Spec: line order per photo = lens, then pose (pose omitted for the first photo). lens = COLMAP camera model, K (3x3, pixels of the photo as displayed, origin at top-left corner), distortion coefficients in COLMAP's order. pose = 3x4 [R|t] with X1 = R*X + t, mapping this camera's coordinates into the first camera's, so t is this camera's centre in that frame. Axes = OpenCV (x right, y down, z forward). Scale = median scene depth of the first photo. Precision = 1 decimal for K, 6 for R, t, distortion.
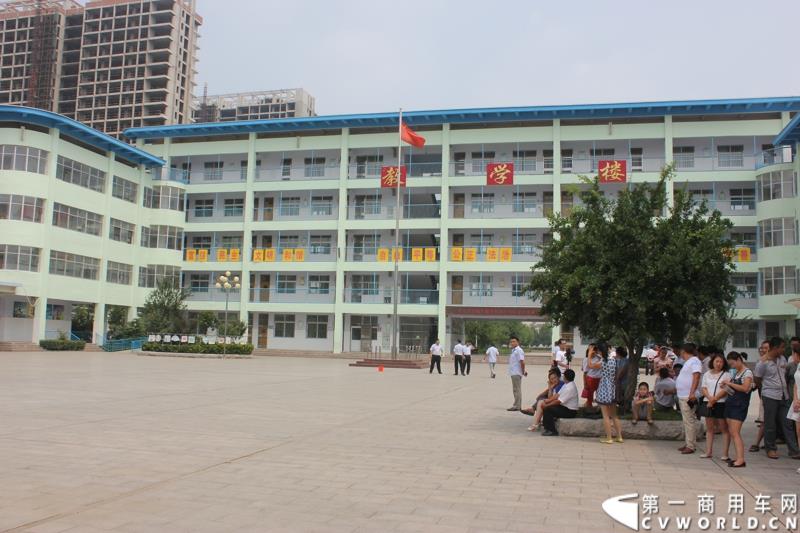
lens RADIAL K [[749.2, 0, 412.1], [0, 749.2, 274.6], [0, 0, 1]] dist [-0.151413, 0.165692]
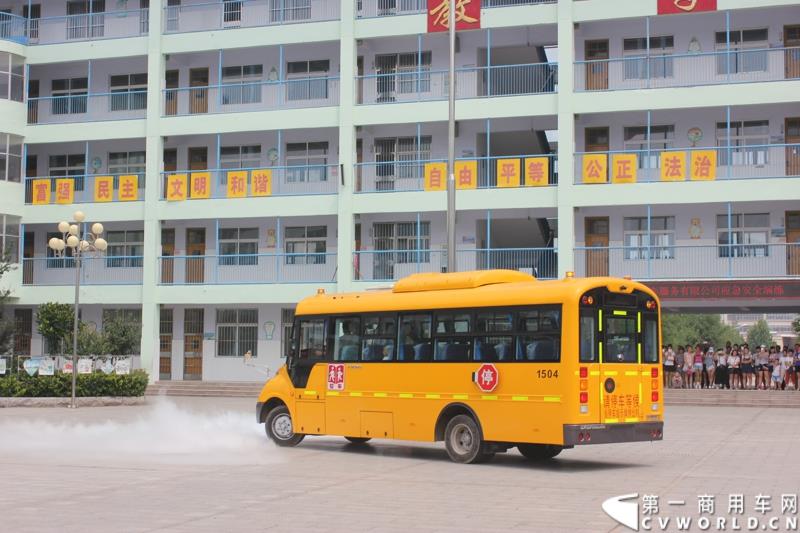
lens RADIAL K [[1251.7, 0, 404.4], [0, 1251.7, 282.7], [0, 0, 1]] dist [-0.032249, 0.110395]
pose [[0.995387, -0.023766, -0.092953, 0.012676], [0.026218, 0.999337, 0.025246, 0.019362], [0.092291, -0.027566, 0.995350, 0.212555]]
